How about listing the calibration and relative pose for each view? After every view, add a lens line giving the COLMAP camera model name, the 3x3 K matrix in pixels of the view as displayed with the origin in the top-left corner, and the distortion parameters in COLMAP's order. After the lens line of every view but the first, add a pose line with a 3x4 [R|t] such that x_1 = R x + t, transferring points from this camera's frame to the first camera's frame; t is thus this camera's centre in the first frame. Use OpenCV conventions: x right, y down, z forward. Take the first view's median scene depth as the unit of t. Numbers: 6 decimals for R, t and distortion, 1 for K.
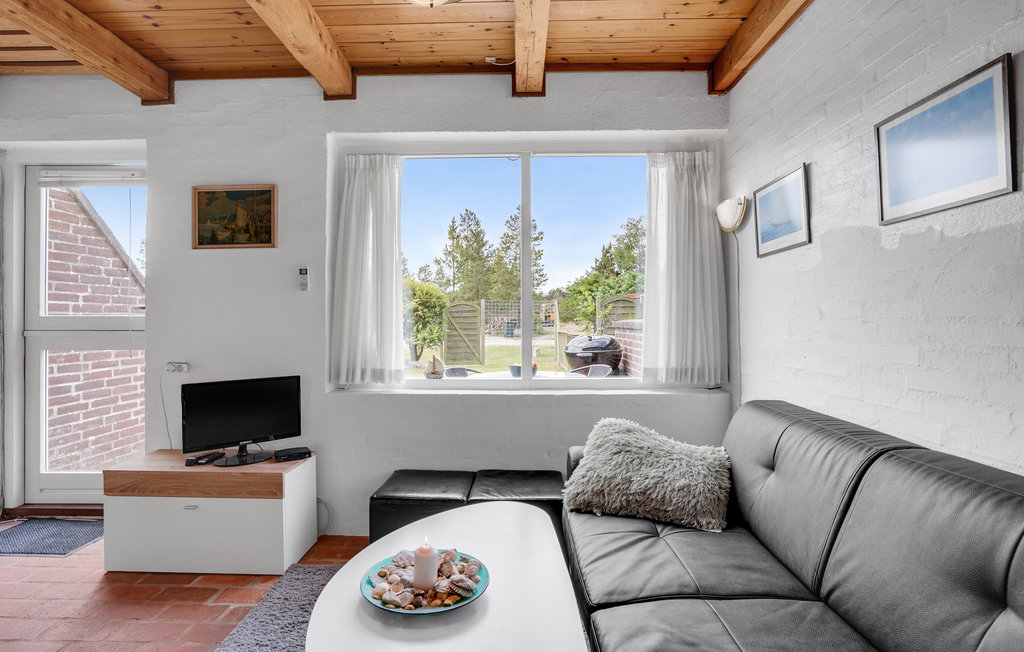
lens RADIAL K [[508.9, 0, 507.5], [0, 508.9, 314.7], [0, 0, 1]] dist [-0.027939, 0.000583]
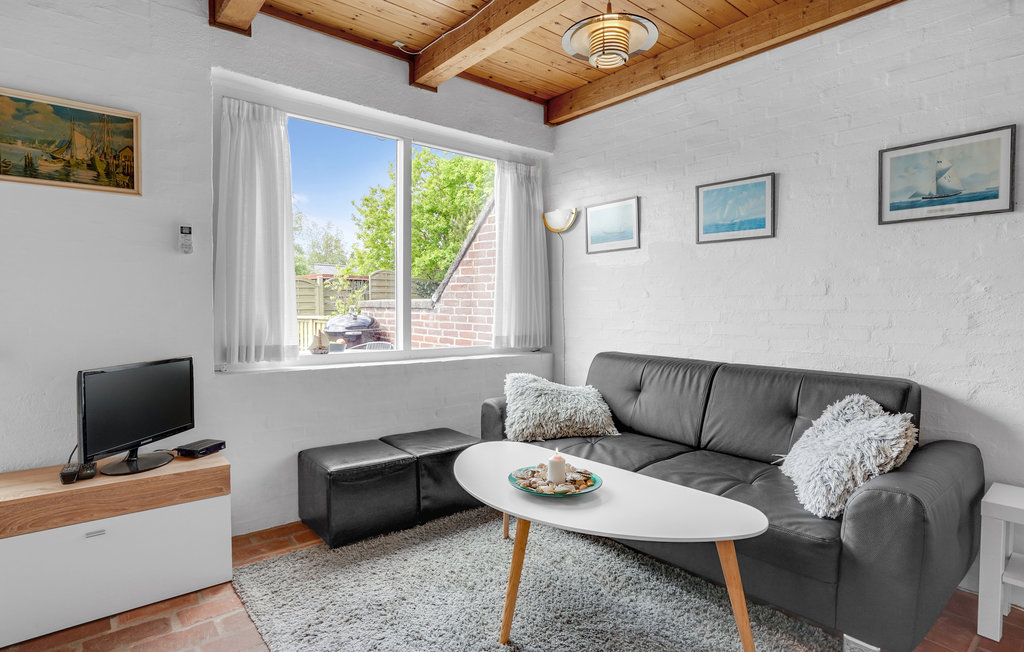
lens RADIAL K [[542.7, 0, 510.7], [0, 542.7, 316.5], [0, 0, 1]] dist [-0.019556, 0.013415]
pose [[0.755057, -0.003607, 0.655649, -0.572956], [-0.017846, 0.999501, 0.026051, 0.022254], [-0.655416, -0.031370, 0.754616, -0.008658]]
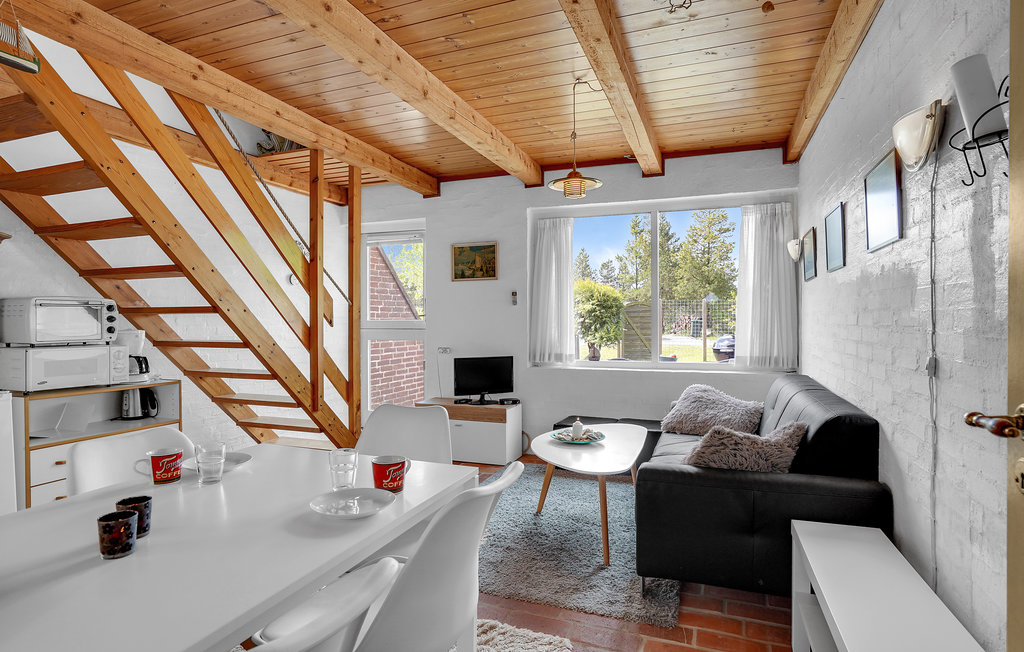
lens RADIAL K [[547.5, 0, 512.0], [0, 547.5, 326.0], [0, 0, 1]] dist [-0.038418, 0.000297]
pose [[0.943861, 0.002494, -0.330334, 0.181037], [0.005538, 0.999712, 0.023370, -0.021214], [0.330297, -0.023887, 0.943575, -0.688547]]
